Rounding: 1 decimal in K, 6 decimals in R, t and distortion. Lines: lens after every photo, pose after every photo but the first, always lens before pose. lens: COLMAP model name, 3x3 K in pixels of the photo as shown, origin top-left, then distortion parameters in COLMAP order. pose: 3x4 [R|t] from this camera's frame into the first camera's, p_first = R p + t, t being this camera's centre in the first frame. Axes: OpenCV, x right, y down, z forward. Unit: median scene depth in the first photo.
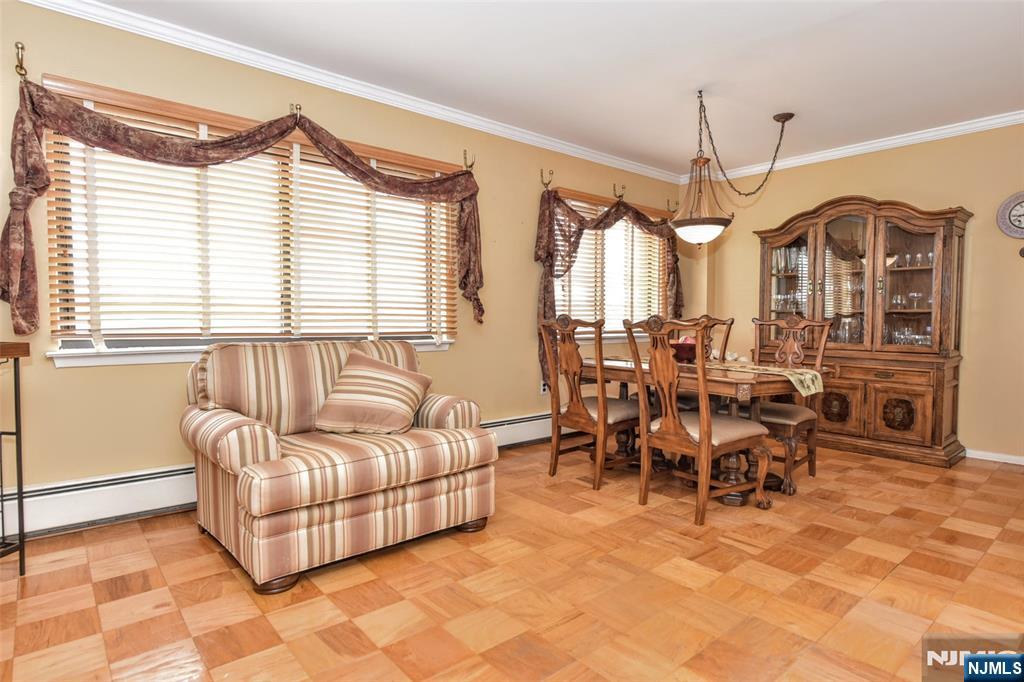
lens RADIAL K [[549.7, 0, 514.9], [0, 549.7, 339.1], [0, 0, 1]] dist [-0.006135, -0.001842]
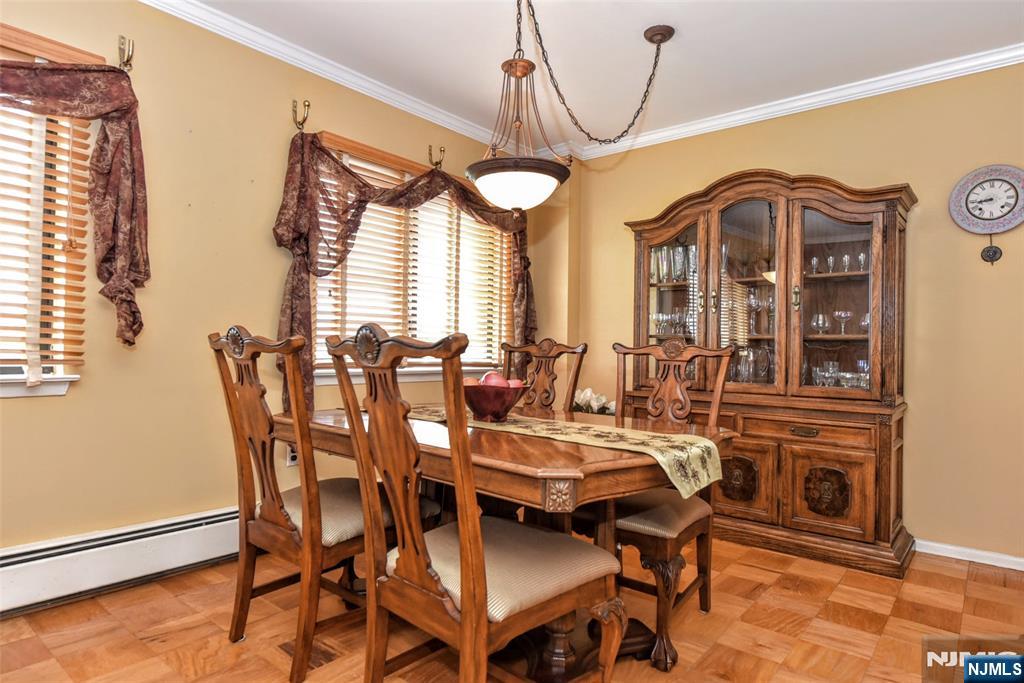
lens RADIAL K [[582.4, 0, 506.5], [0, 582.4, 345.1], [0, 0, 1]] dist [-0.008791, 0.001713]
pose [[0.986500, 0.014641, 0.163108, 0.205400], [-0.006883, 0.998822, -0.048026, -0.003699], [-0.163619, 0.046255, 0.985439, 0.370011]]
